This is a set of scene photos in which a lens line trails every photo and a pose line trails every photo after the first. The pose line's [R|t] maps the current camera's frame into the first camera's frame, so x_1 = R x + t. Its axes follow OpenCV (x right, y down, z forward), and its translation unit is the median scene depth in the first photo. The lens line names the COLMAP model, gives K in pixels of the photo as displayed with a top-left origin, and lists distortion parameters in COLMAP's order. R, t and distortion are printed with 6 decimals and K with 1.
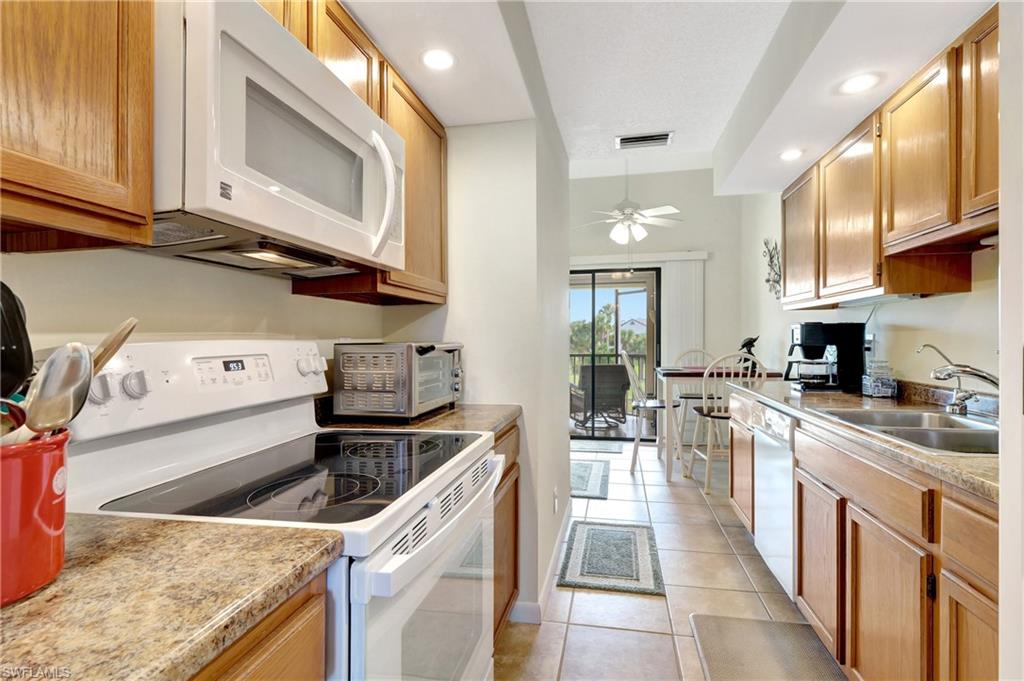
lens RADIAL K [[504.2, 0, 507.9], [0, 504.2, 343.3], [0, 0, 1]] dist [-0.014560, 0.000304]
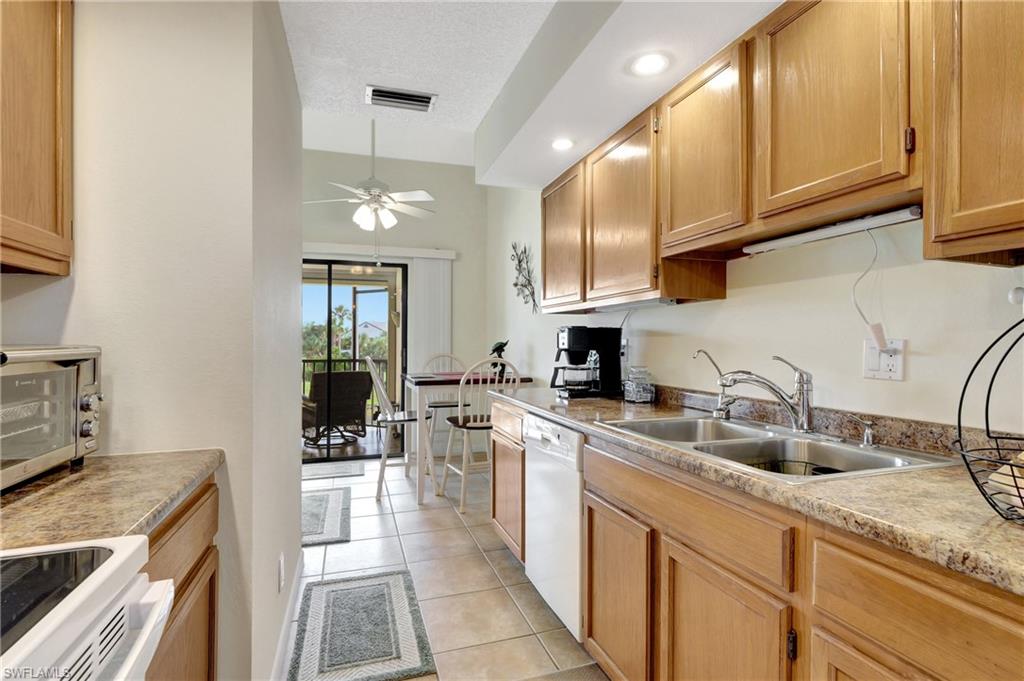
lens RADIAL K [[497.6, 0, 513.5], [0, 497.6, 344.1], [0, 0, 1]] dist [0.008019, -0.000258]
pose [[0.858951, 0.004961, 0.512033, 0.014500], [-0.001794, 0.999976, -0.006679, -0.001081], [-0.512054, 0.004818, 0.858940, 0.222671]]
